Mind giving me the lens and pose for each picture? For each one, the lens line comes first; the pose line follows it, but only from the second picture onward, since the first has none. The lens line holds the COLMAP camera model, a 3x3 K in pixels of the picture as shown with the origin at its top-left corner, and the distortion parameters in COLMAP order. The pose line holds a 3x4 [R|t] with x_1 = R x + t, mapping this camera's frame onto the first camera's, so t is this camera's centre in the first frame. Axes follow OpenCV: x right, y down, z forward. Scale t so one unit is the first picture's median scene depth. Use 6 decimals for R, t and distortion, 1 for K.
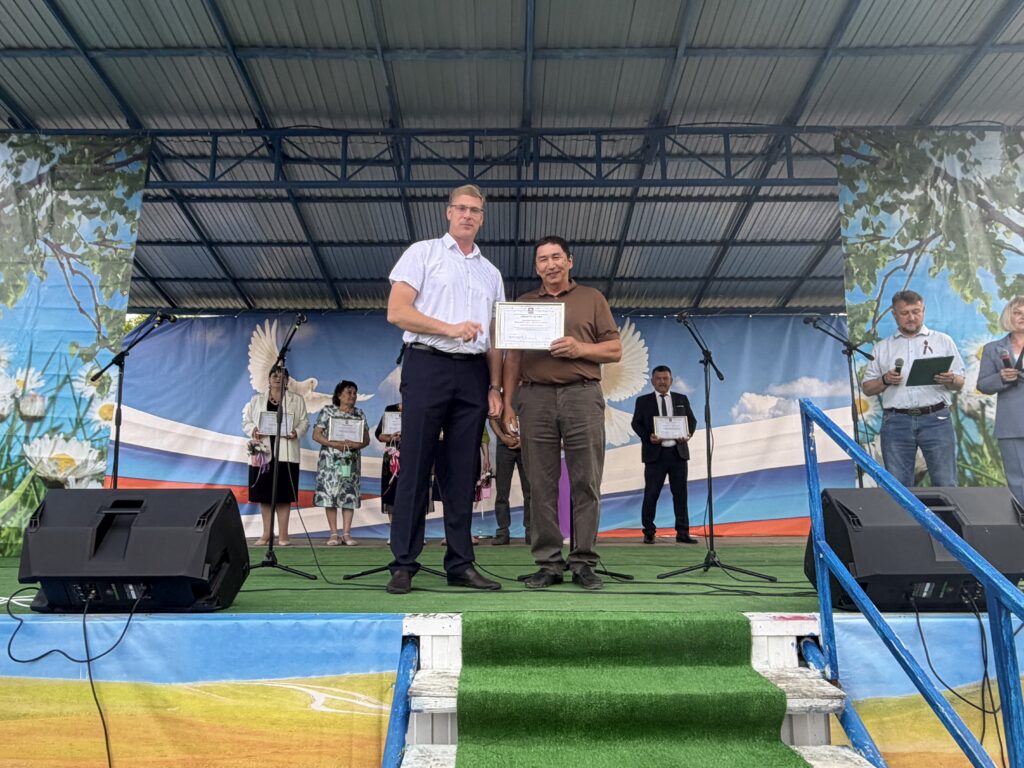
lens RADIAL K [[742.1, 0, 498.4], [0, 742.1, 382.8], [0, 0, 1]] dist [-0.006420, 0.005867]
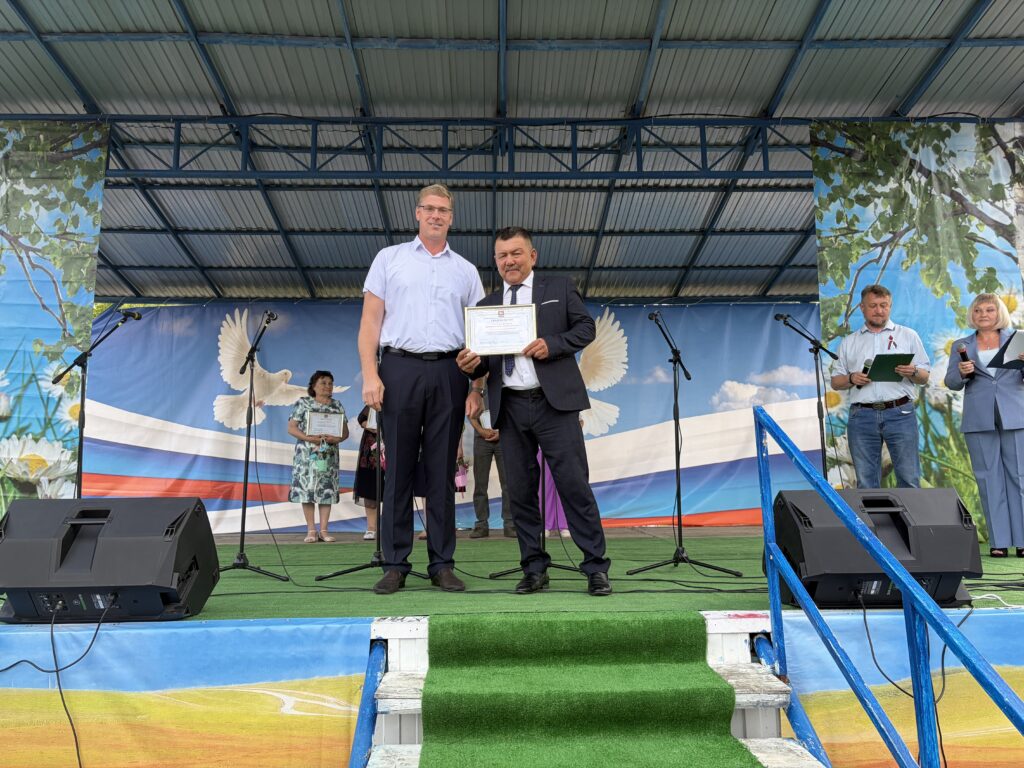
lens RADIAL K [[766.8, 0, 512.0], [0, 766.8, 384.0], [0, 0, 1]] dist [0.023507, -0.010663]
pose [[0.999287, -0.005023, 0.037426, 0.012337], [0.004056, 0.999657, 0.025858, -0.017170], [-0.037544, -0.025688, 0.998965, -0.027758]]
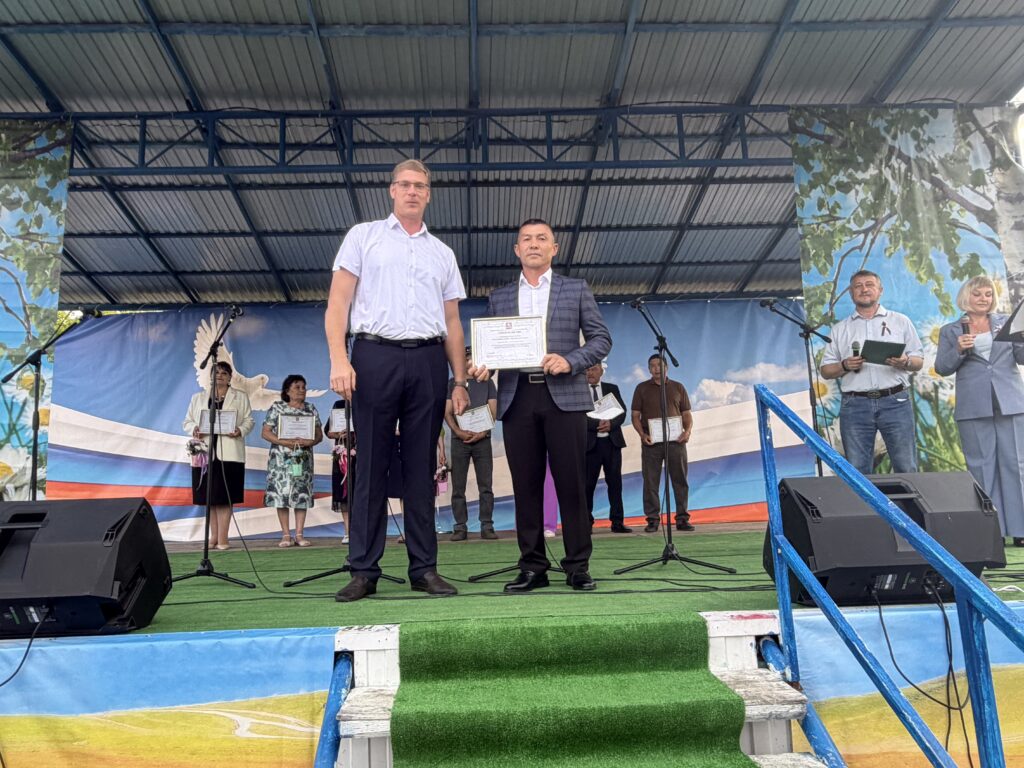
lens RADIAL K [[741.6, 0, 497.8], [0, 741.6, 386.7], [0, 0, 1]] dist [-0.006095, 0.005689]
pose [[0.998708, -0.023229, 0.045196, 0.017031], [0.022438, 0.999588, 0.017924, 0.000028], [-0.045594, -0.016886, 0.998817, 0.033583]]
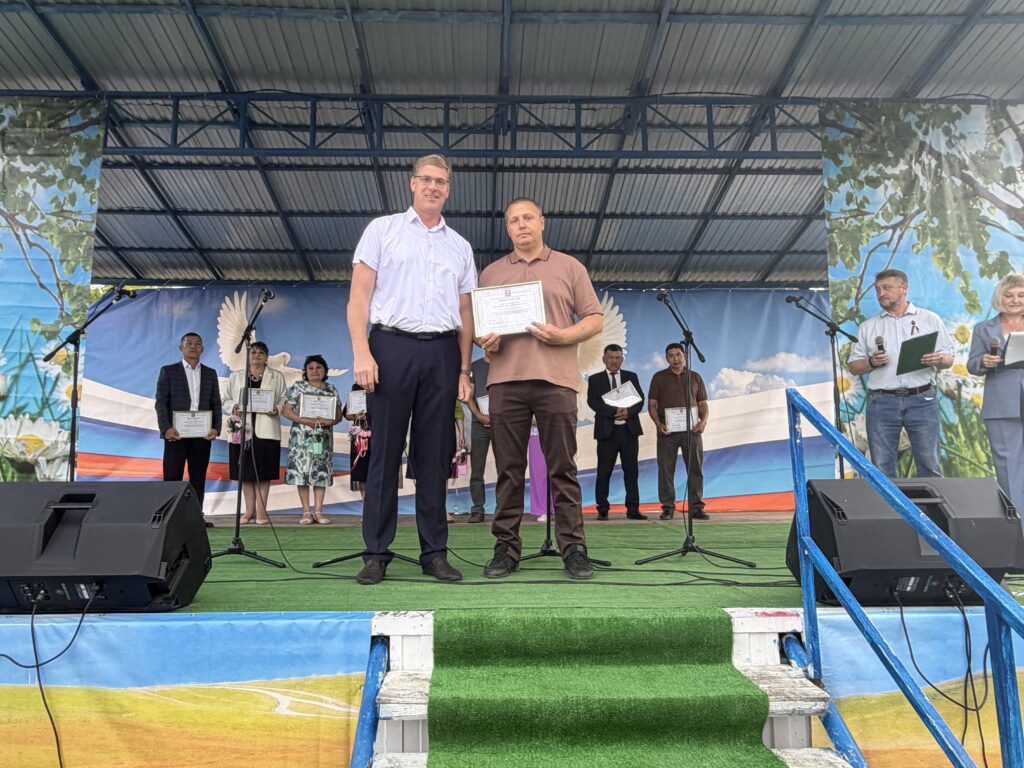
lens RADIAL K [[742.1, 0, 498.4], [0, 742.1, 382.8], [0, 0, 1]] dist [-0.006420, 0.005867]
pose [[0.999535, 0.001497, 0.030468, 0.002027], [-0.002783, 0.999104, 0.042238, -0.011273], [-0.030378, -0.042303, 0.998643, 0.023585]]
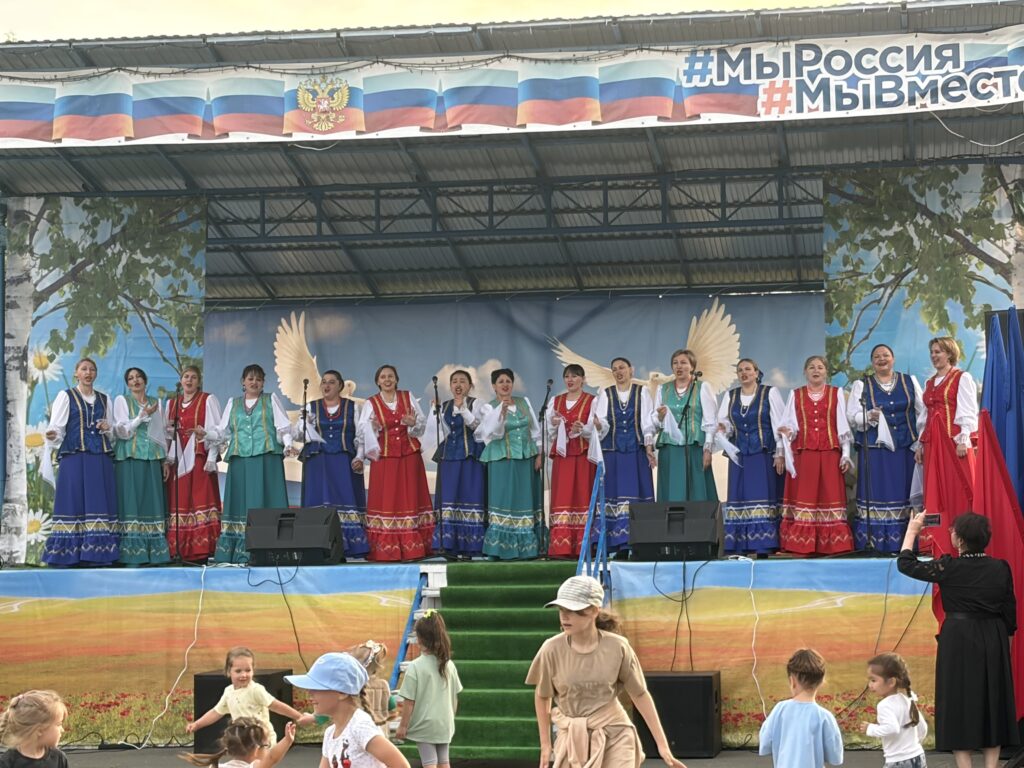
lens RADIAL K [[2546.3, 0, 512.0], [0, 2546.3, 384.0], [0, 0, 1]] dist [0.270608, -0.945881]
pose [[0.988095, -0.022151, -0.152239, 0.562002], [0.036485, 0.995089, 0.092015, -0.387252], [0.149454, -0.096474, 0.984051, -2.734140]]
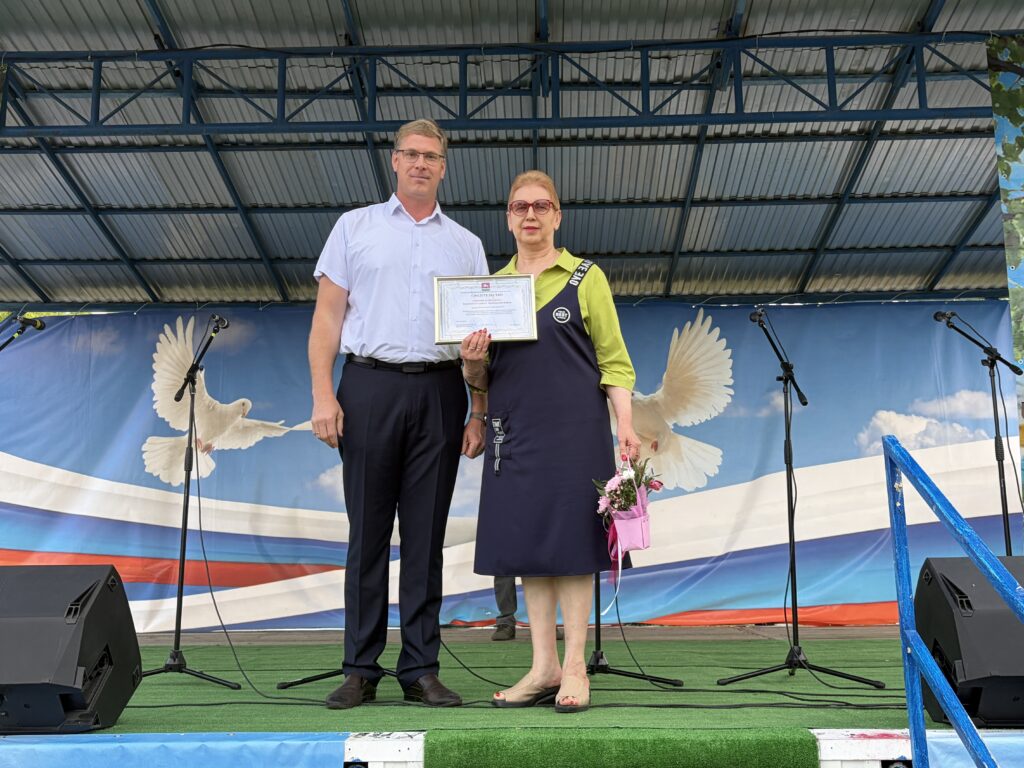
lens RADIAL K [[1104.6, 0, 512.7], [0, 1104.6, 396.3], [0, 0, 1]] dist [0.054613, -0.105209]
pose [[0.999737, -0.010884, -0.020199, 0.028240], [0.010840, 0.999939, -0.002296, -0.008295], [0.020223, 0.002077, 0.999793, -0.045349]]
